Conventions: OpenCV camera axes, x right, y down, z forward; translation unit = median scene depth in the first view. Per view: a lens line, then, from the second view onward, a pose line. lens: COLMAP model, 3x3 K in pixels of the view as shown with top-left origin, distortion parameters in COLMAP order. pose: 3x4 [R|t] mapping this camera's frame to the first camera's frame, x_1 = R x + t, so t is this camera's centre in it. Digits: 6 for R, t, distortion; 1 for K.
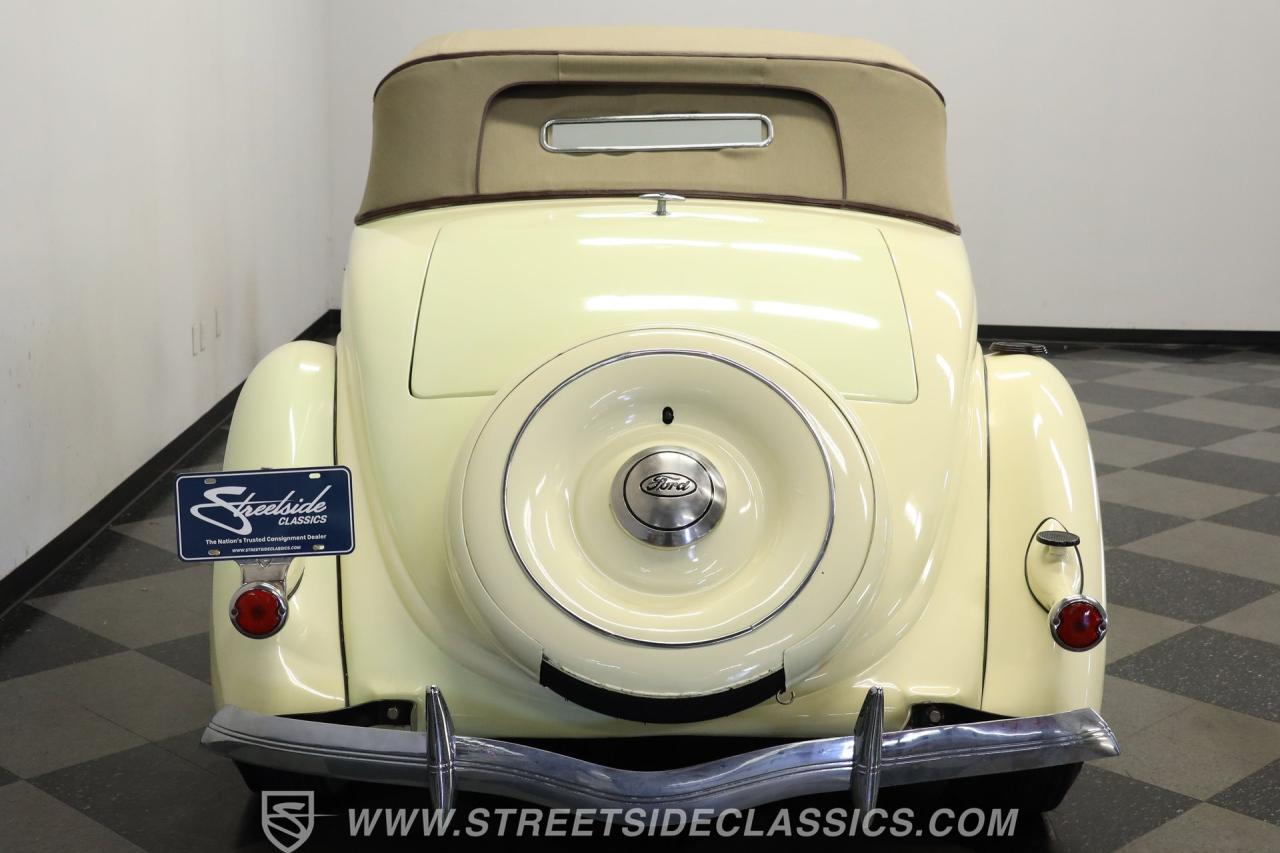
lens RADIAL K [[1741.0, 0, 671.2], [0, 1741.0, 465.0], [0, 0, 1]] dist [0.031670, 0.000000]
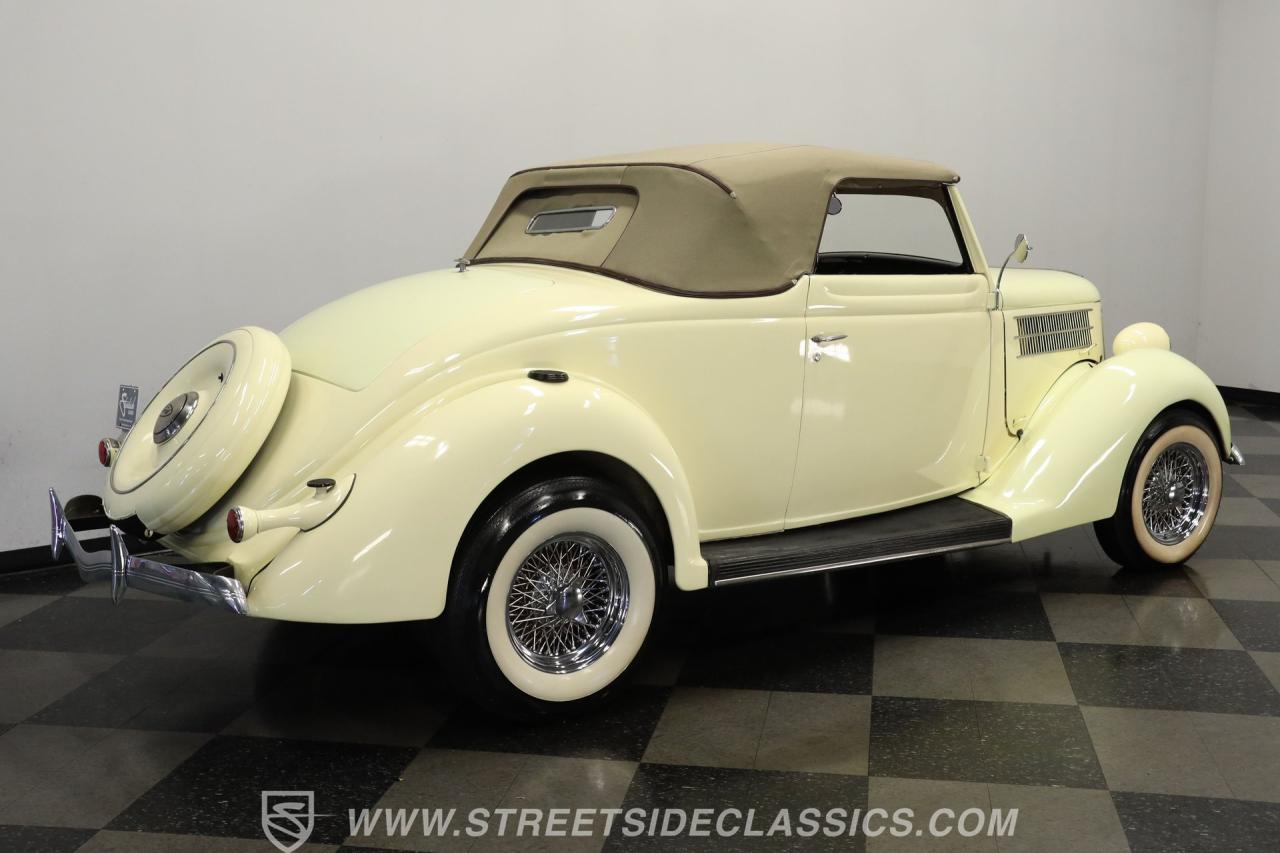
lens RADIAL K [[1471.4, 0, 664.7], [0, 1471.4, 444.3], [0, 0, 1]] dist [-0.020088, 0.000000]
pose [[0.560210, 0.113723, -0.820507, 1.170377], [-0.153916, 0.987572, 0.031791, -0.061754], [0.813926, 0.108480, 0.570752, 0.419863]]
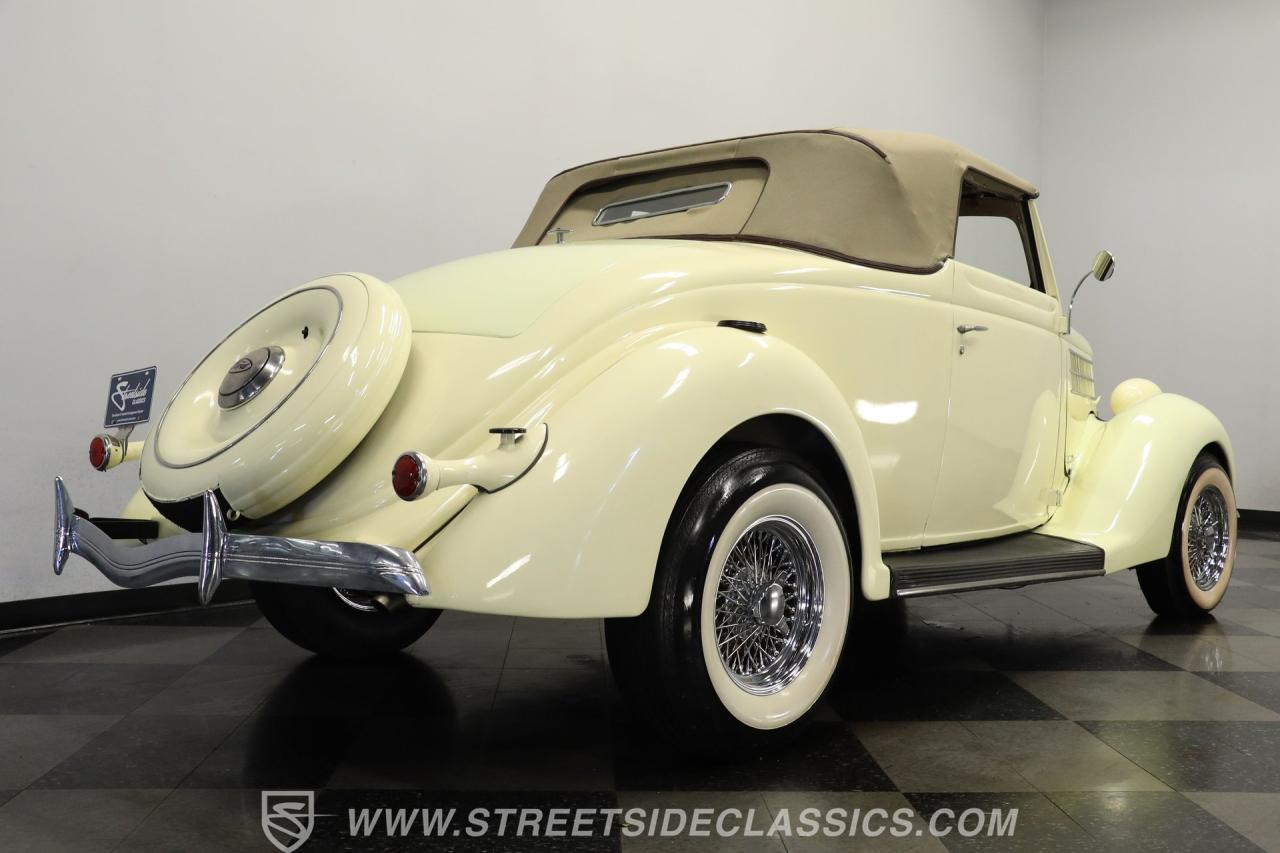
lens RADIAL K [[1326.9, 0, 671.0], [0, 1326.9, 443.6], [0, 0, 1]] dist [-0.044073, 0.000000]
pose [[0.730340, 0.010479, -0.683003, 0.734359], [-0.140171, 0.980903, -0.134835, 0.125219], [0.668547, 0.194213, 0.717862, 0.368443]]
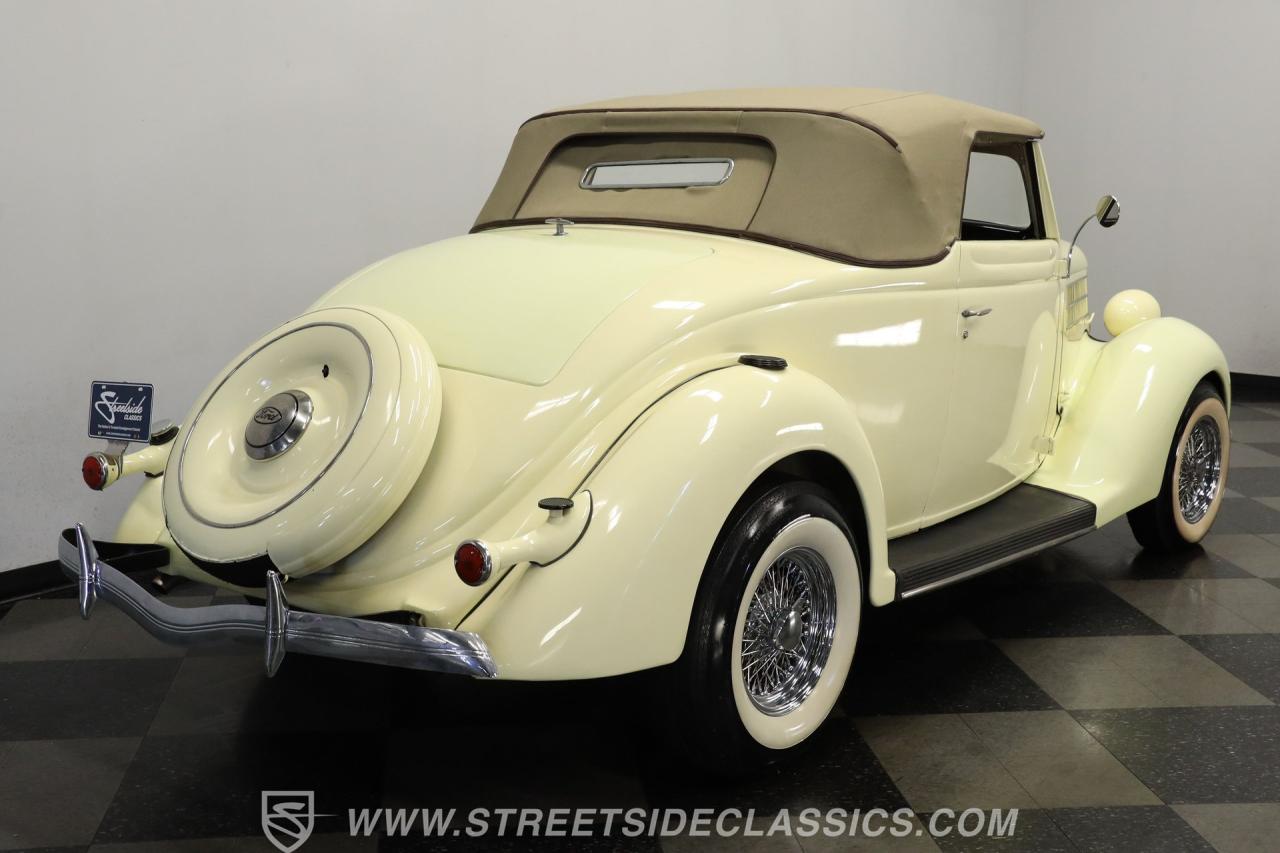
lens RADIAL K [[1566.6, 0, 673.4], [0, 1566.6, 459.7], [0, 0, 1]] dist [0.017994, 0.000000]
pose [[0.776959, 0.111994, -0.619510, 0.776683], [-0.129171, 0.991473, 0.017237, -0.012608], [0.616157, 0.066630, 0.784800, 0.170548]]
